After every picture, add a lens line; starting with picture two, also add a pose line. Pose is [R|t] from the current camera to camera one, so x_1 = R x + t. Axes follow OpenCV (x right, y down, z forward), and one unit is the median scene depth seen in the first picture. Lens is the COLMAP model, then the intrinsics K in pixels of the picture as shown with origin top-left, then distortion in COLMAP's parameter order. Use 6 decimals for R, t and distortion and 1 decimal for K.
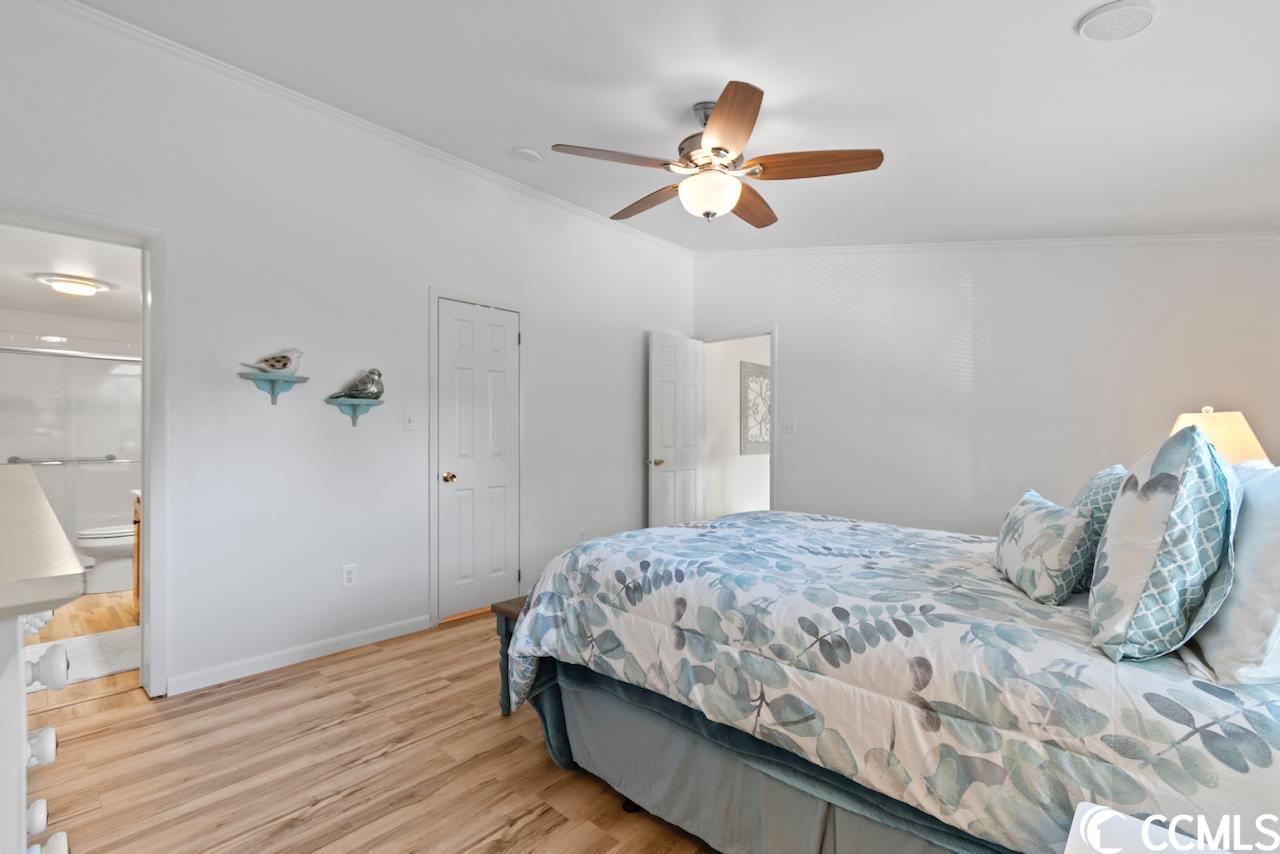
lens RADIAL K [[565.4, 0, 641.2], [0, 565.4, 433.1], [0, 0, 1]] dist [0.003830, -0.002311]
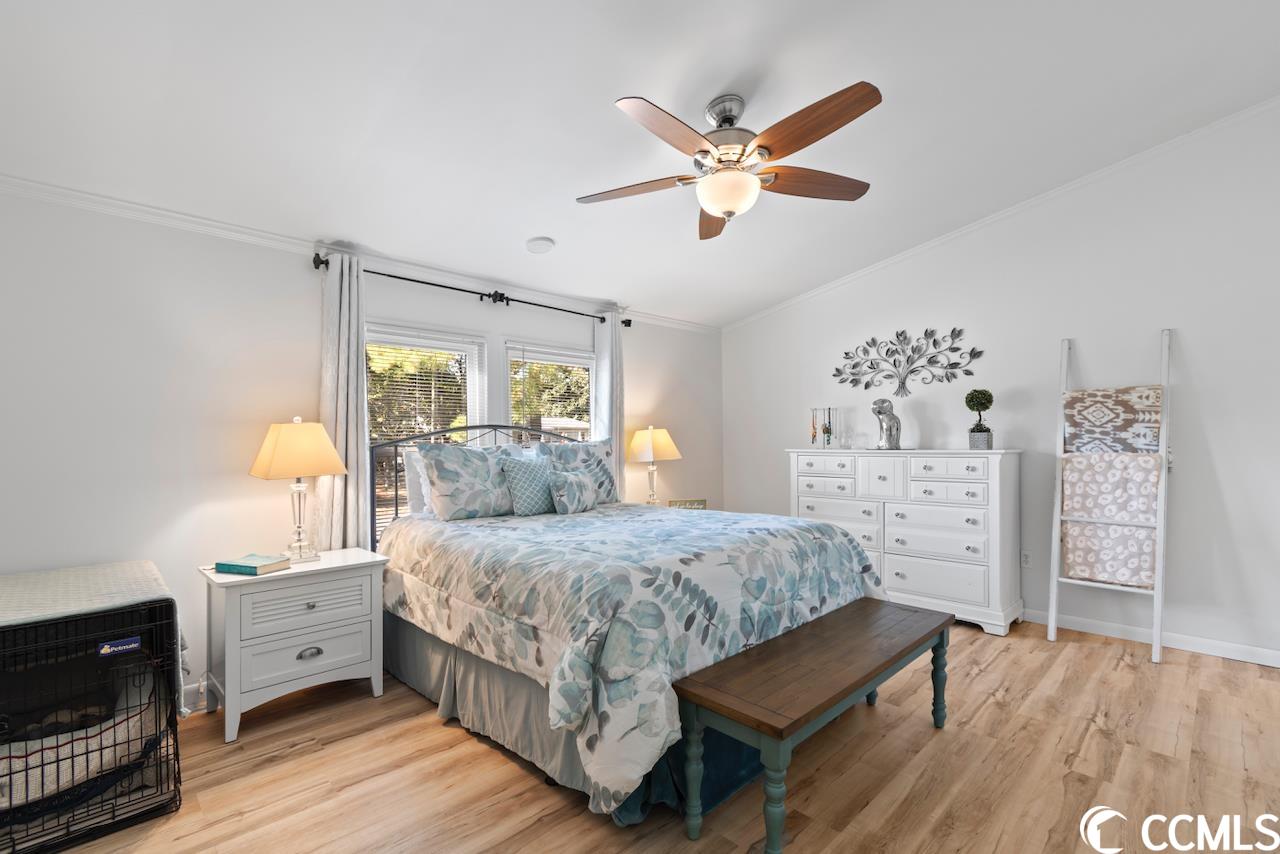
lens RADIAL K [[565.4, 0, 638.7], [0, 565.4, 434.6], [0, 0, 1]] dist [0.003830, -0.002311]
pose [[-0.998126, 0.002820, 0.061134, 0.233323], [0.002383, 0.999971, -0.007225, -0.000176], [-0.061153, -0.007066, -0.998103, 2.163136]]
